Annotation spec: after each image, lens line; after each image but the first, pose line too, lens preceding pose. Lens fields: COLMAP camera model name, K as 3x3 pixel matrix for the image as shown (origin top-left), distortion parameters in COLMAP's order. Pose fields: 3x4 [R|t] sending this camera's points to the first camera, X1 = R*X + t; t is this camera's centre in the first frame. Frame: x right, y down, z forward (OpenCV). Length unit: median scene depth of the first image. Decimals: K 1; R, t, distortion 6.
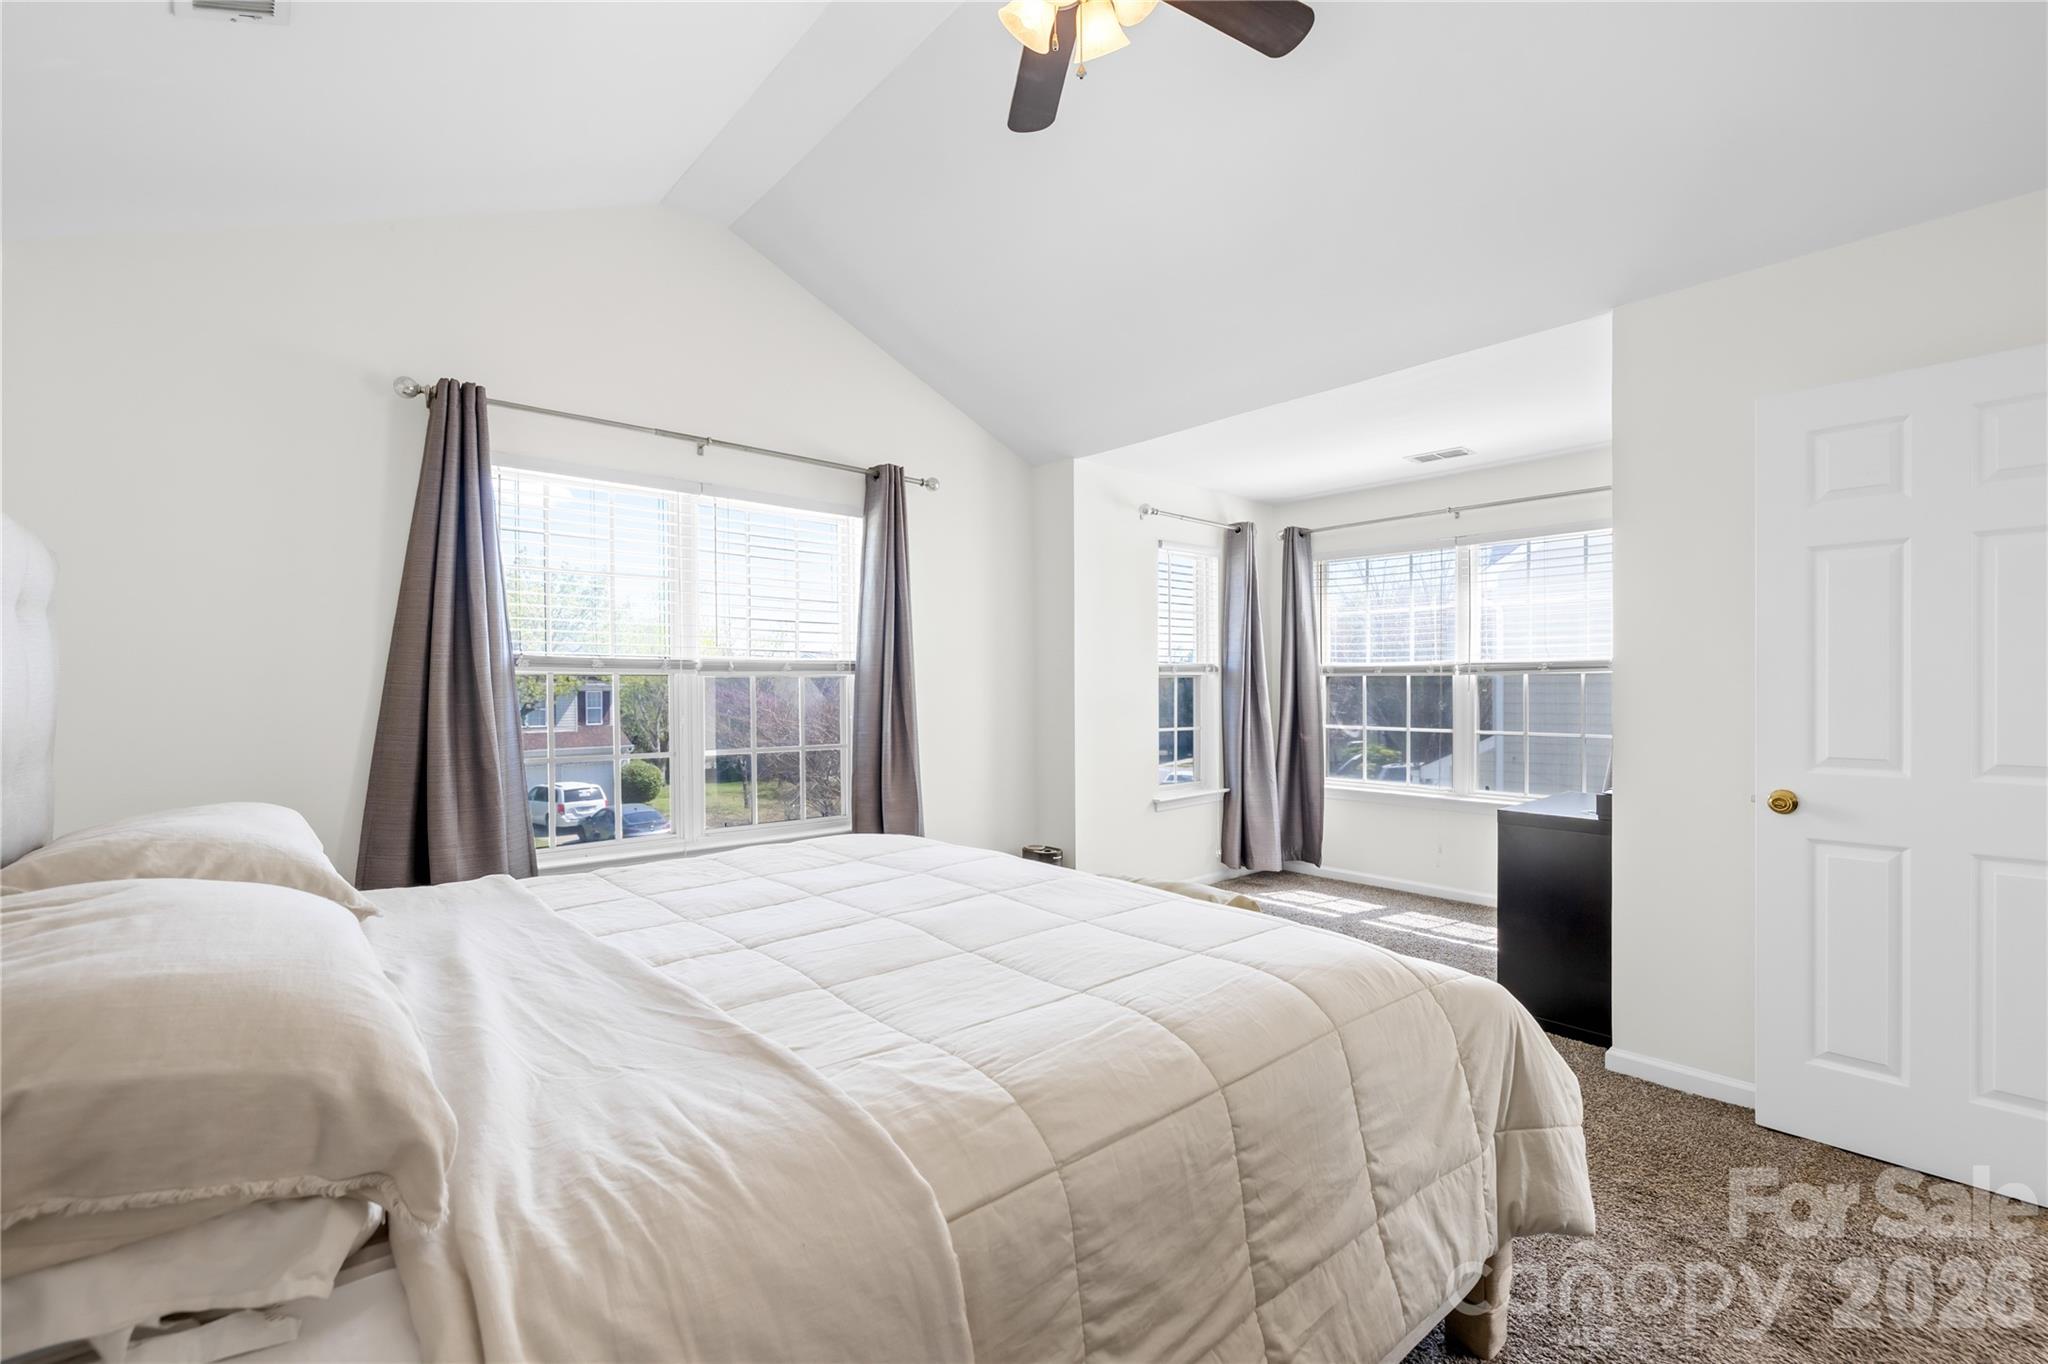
lens RADIAL K [[894.1, 0, 1020.6], [0, 894.1, 699.2], [0, 0, 1]] dist [-0.000958, 0.000009]
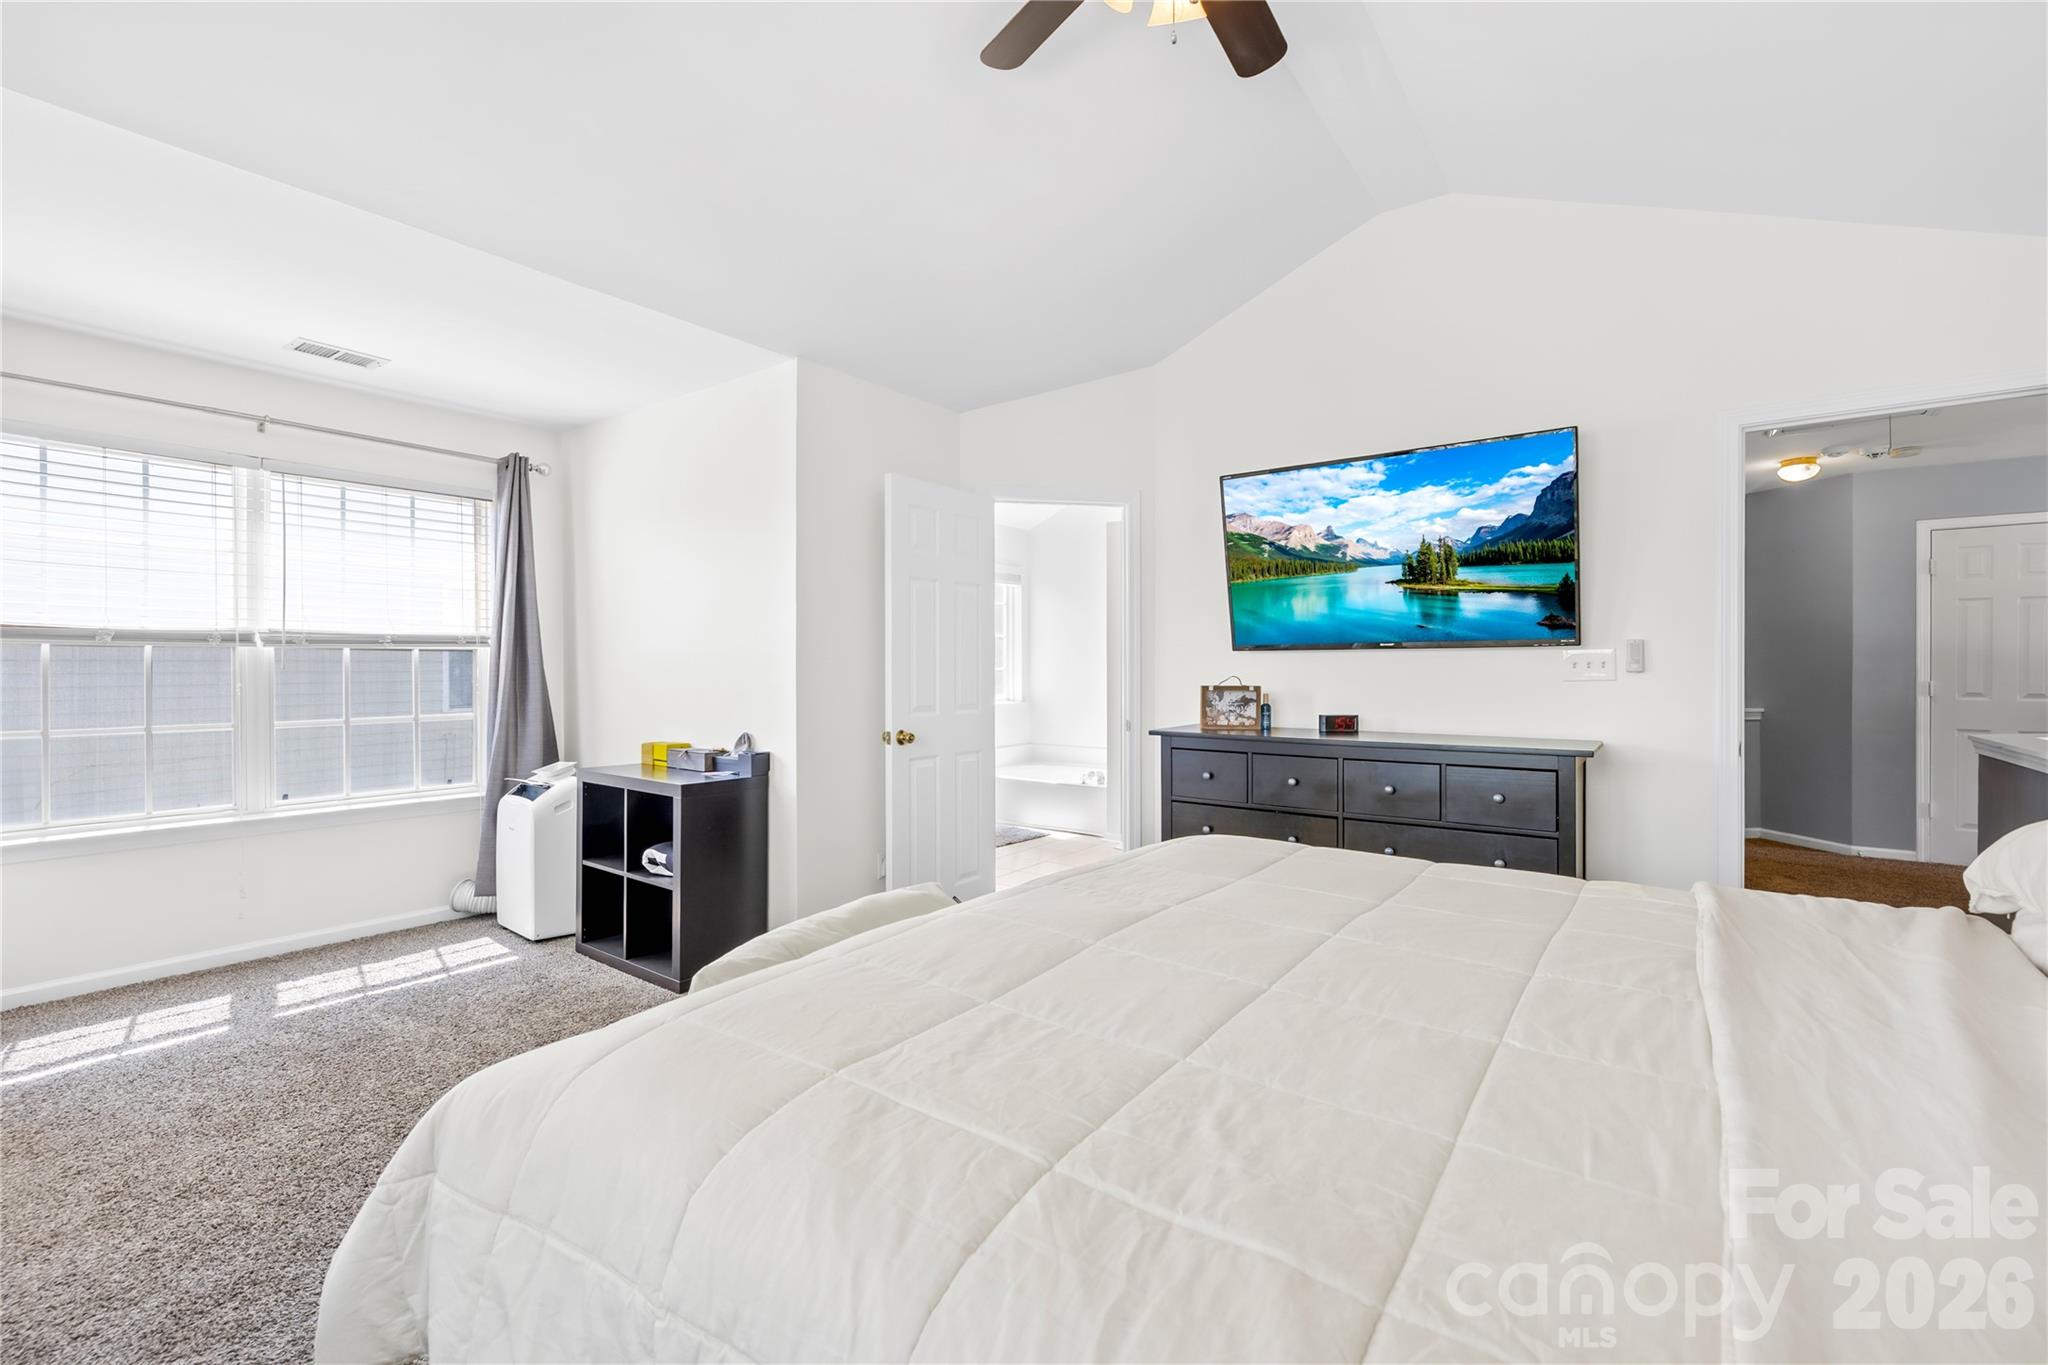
lens RADIAL K [[894.1, 0, 1019.9], [0, 894.1, 673.9], [0, 0, 1]] dist [-0.000958, 0.000009]
pose [[-0.217483, -0.006849, 0.976040, -0.384174], [0.013542, 0.999858, 0.010034, -0.004695], [-0.975970, 0.015399, -0.217359, 0.603561]]
